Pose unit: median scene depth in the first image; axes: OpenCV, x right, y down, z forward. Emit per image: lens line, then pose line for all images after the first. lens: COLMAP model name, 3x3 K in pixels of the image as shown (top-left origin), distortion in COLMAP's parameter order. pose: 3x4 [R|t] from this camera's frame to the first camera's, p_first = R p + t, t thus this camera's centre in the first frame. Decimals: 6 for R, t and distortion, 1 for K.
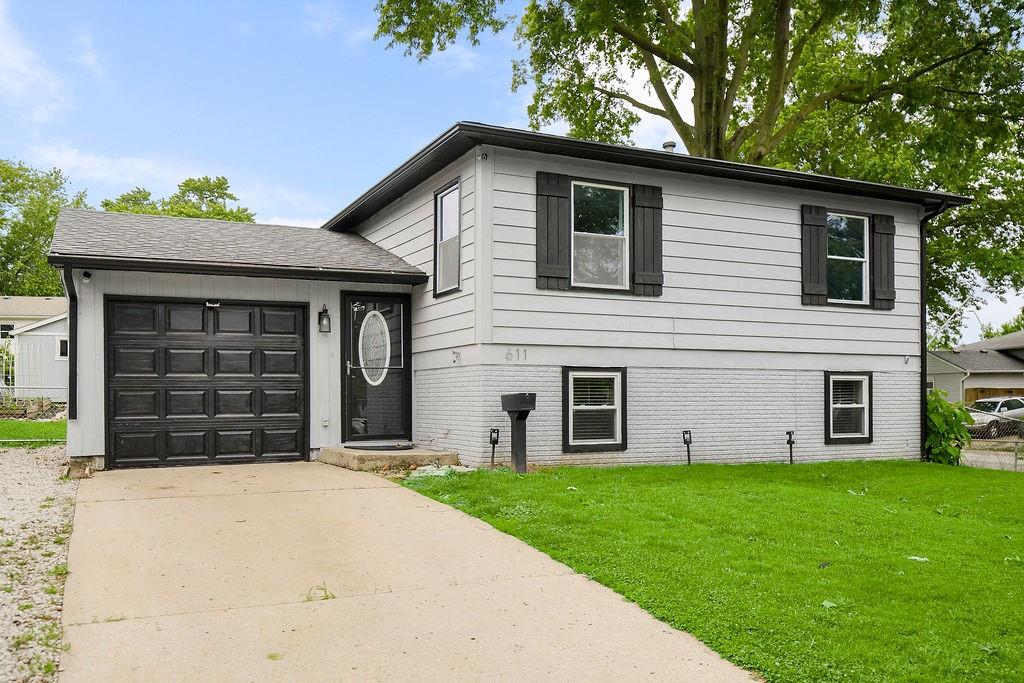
lens RADIAL K [[882.5, 0, 525.2], [0, 882.5, 386.4], [0, 0, 1]] dist [0.000484, 0.000335]
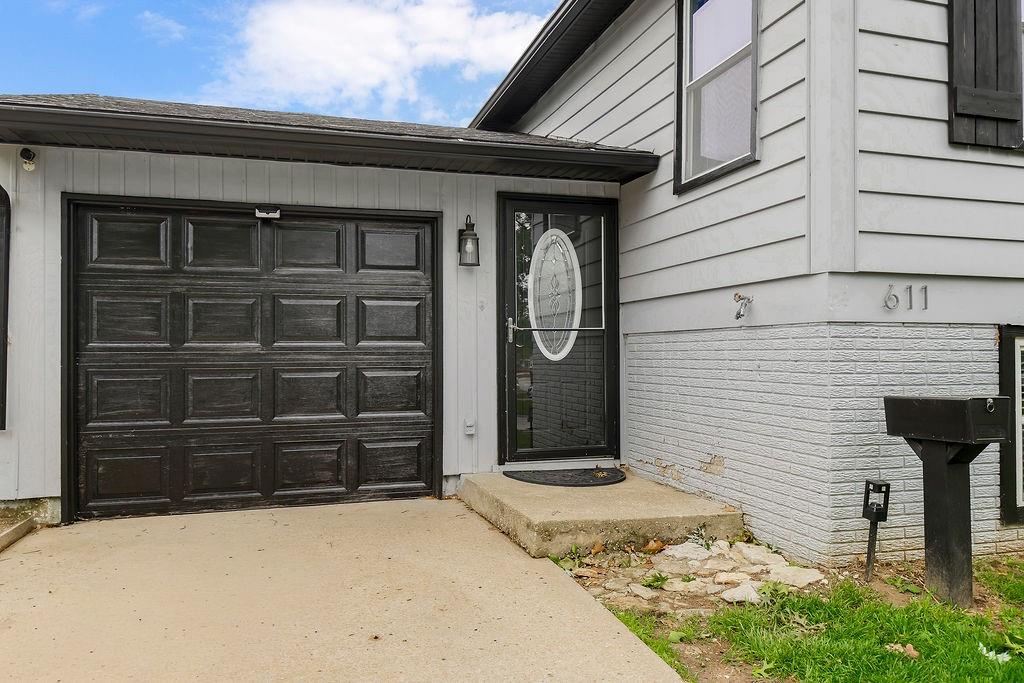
lens RADIAL K [[740.7, 0, 511.5], [0, 740.7, 344.0], [0, 0, 1]] dist [0.004787, 0.000808]
pose [[0.985174, 0.001712, -0.171552, -0.123179], [-0.001318, 0.999996, 0.002412, -0.013576], [0.171555, -0.002150, 0.985172, 0.556197]]
